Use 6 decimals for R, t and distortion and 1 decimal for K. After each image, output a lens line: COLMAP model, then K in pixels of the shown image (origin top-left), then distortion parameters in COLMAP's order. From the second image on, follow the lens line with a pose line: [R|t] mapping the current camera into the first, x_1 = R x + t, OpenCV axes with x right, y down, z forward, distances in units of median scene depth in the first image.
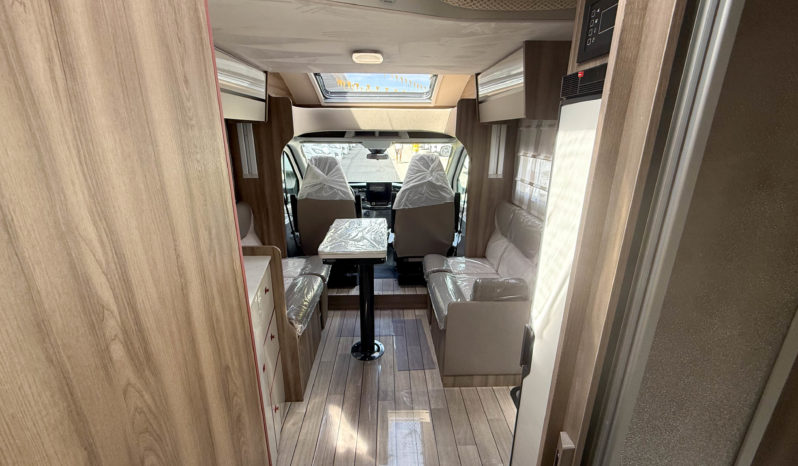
lens RADIAL K [[318.7, 0, 396.5], [0, 318.7, 230.8], [0, 0, 1]] dist [0.000236, -0.000433]
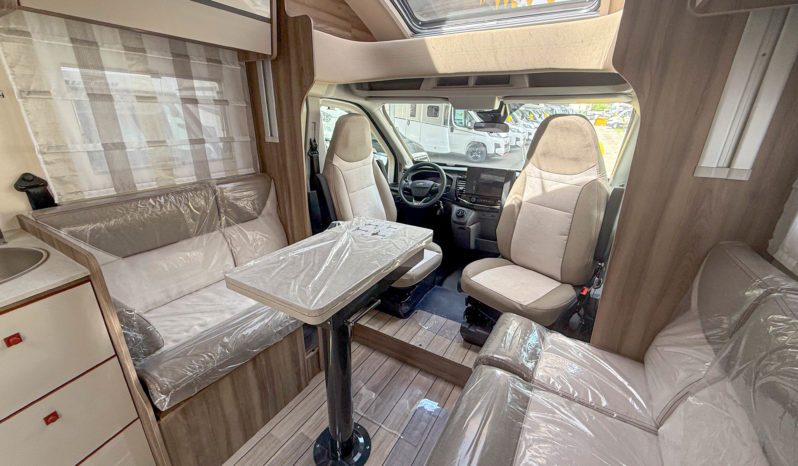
lens RADIAL K [[318.7, 0, 398.8], [0, 318.7, 231.8], [0, 0, 1]] dist [0.000236, -0.000433]
pose [[0.848252, 0.191705, -0.493677, 0.182659], [-0.167770, 0.981444, 0.092846, -0.075066], [0.502316, 0.004067, 0.864675, 0.481938]]
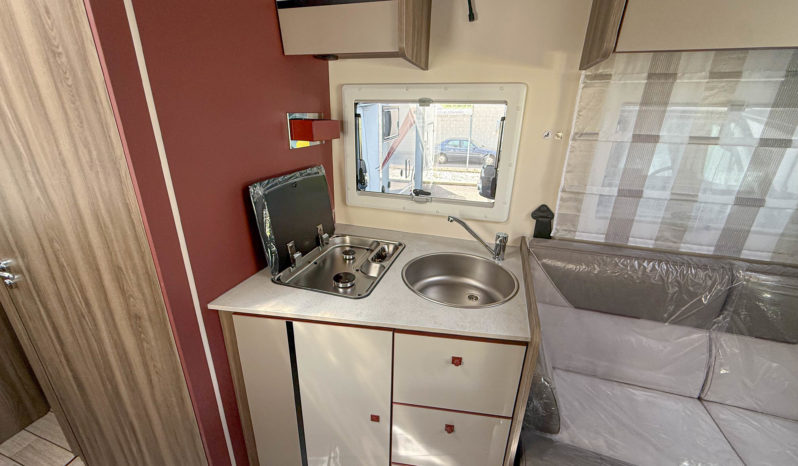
lens RADIAL K [[309.6, 0, 397.6], [0, 309.6, 233.1], [0, 0, 1]] dist [-0.007553, 0.000383]
pose [[-0.334004, 0.310065, -0.890113, 0.024628], [-0.298537, 0.860928, 0.411921, -0.116103], [0.894045, 0.403314, -0.194988, 0.511683]]
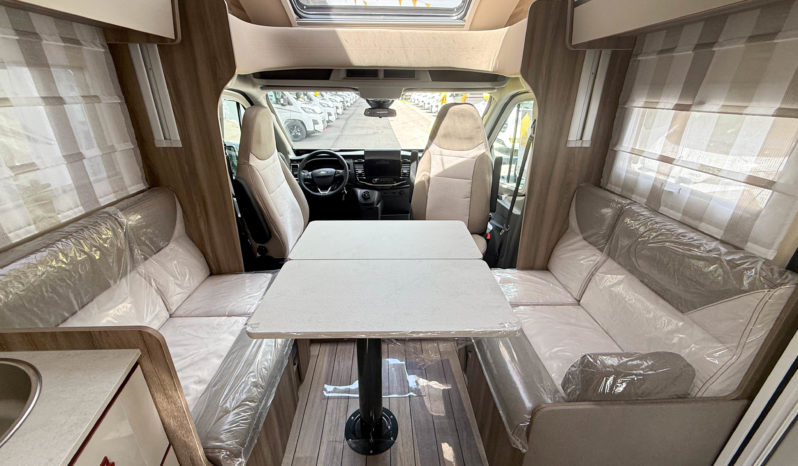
lens RADIAL K [[318.7, 0, 395.6], [0, 318.7, 231.0], [0, 0, 1]] dist [0.000236, -0.000433]
pose [[0.999971, -0.001447, 0.007423, -0.041450], [0.000592, 0.993498, 0.113851, -0.073515], [-0.007539, -0.113843, 0.993470, 0.372063]]
